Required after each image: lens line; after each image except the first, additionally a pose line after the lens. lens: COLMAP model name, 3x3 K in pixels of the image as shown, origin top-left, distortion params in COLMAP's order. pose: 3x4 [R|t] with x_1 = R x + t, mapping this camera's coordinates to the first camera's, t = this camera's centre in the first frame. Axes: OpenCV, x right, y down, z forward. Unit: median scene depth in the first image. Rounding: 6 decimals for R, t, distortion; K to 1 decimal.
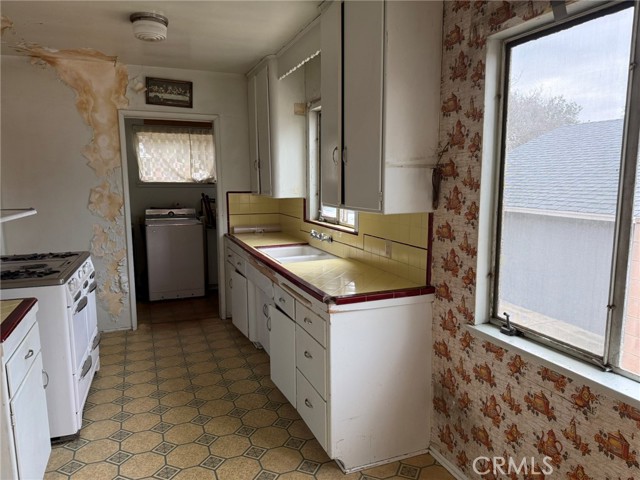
lens RADIAL K [[451.3, 0, 321.7], [0, 451.3, 240.8], [0, 0, 1]] dist [0.066949, -0.083706]
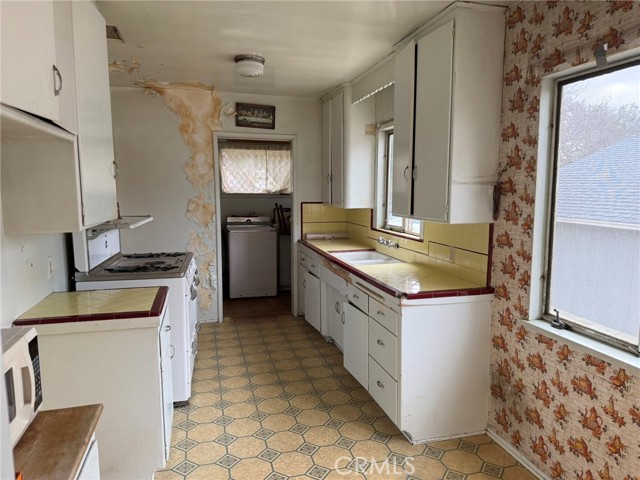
lens RADIAL K [[451.3, 0, 324.7], [0, 451.3, 241.2], [0, 0, 1]] dist [0.066949, -0.083706]
pose [[0.993281, 0.017489, -0.114402, -0.026998], [-0.019651, 0.999649, -0.017795, 0.007389], [0.114051, 0.019924, 0.993275, -0.115076]]
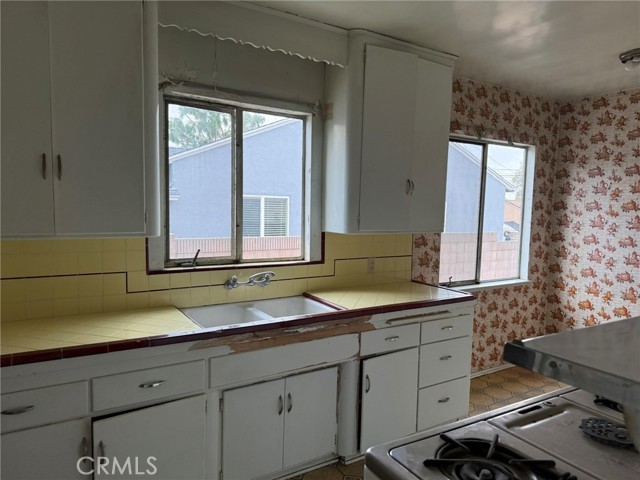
lens RADIAL K [[451.3, 0, 324.8], [0, 451.3, 241.4], [0, 0, 1]] dist [0.066949, -0.083706]
pose [[-0.181890, -0.081007, 0.979977, -0.667516], [0.112999, 0.988277, 0.102666, -0.121451], [-0.976805, 0.129410, -0.170604, 0.897254]]
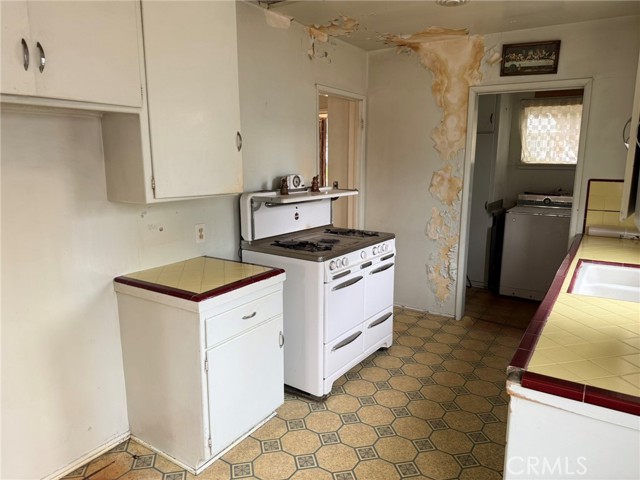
lens RADIAL K [[451.3, 0, 321.6], [0, 451.3, 240.4], [0, 0, 1]] dist [0.066949, -0.083706]
pose [[0.576323, 0.157700, -0.801862, 0.183799], [-0.115526, 0.987072, 0.111093, -0.047942], [0.809015, 0.028610, 0.587091, 0.224512]]
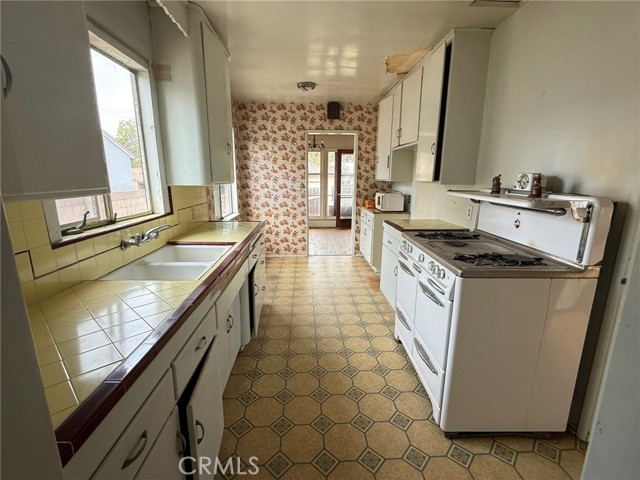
lens RADIAL K [[295.4, 0, 319.7], [0, 295.4, 239.6], [0, 0, 1]] dist [0.001854, 0.000869]
pose [[-0.944221, -0.069877, 0.321814, -0.384183], [0.043852, 0.941846, 0.333172, -0.137534], [-0.326380, 0.328700, -0.886246, 1.198005]]
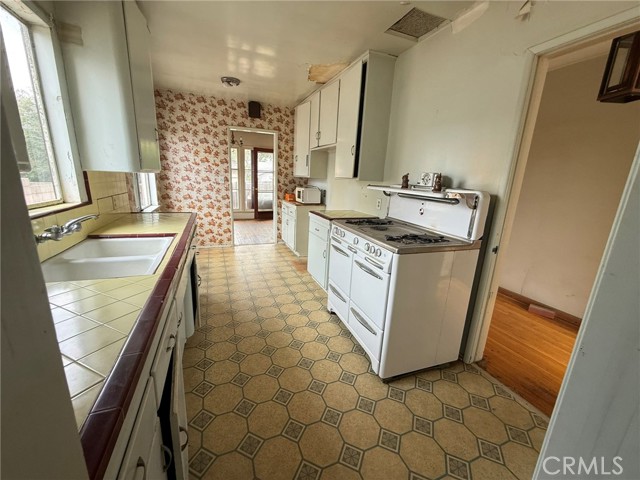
lens RADIAL K [[255.6, 0, 318.1], [0, 255.6, 239.5], [0, 0, 1]] dist [0.001700, -0.000777]
pose [[-0.999183, -0.040153, -0.004533, -0.313732], [-0.039005, 0.929101, 0.367763, -0.124347], [-0.010555, 0.367640, -0.929908, 1.188714]]
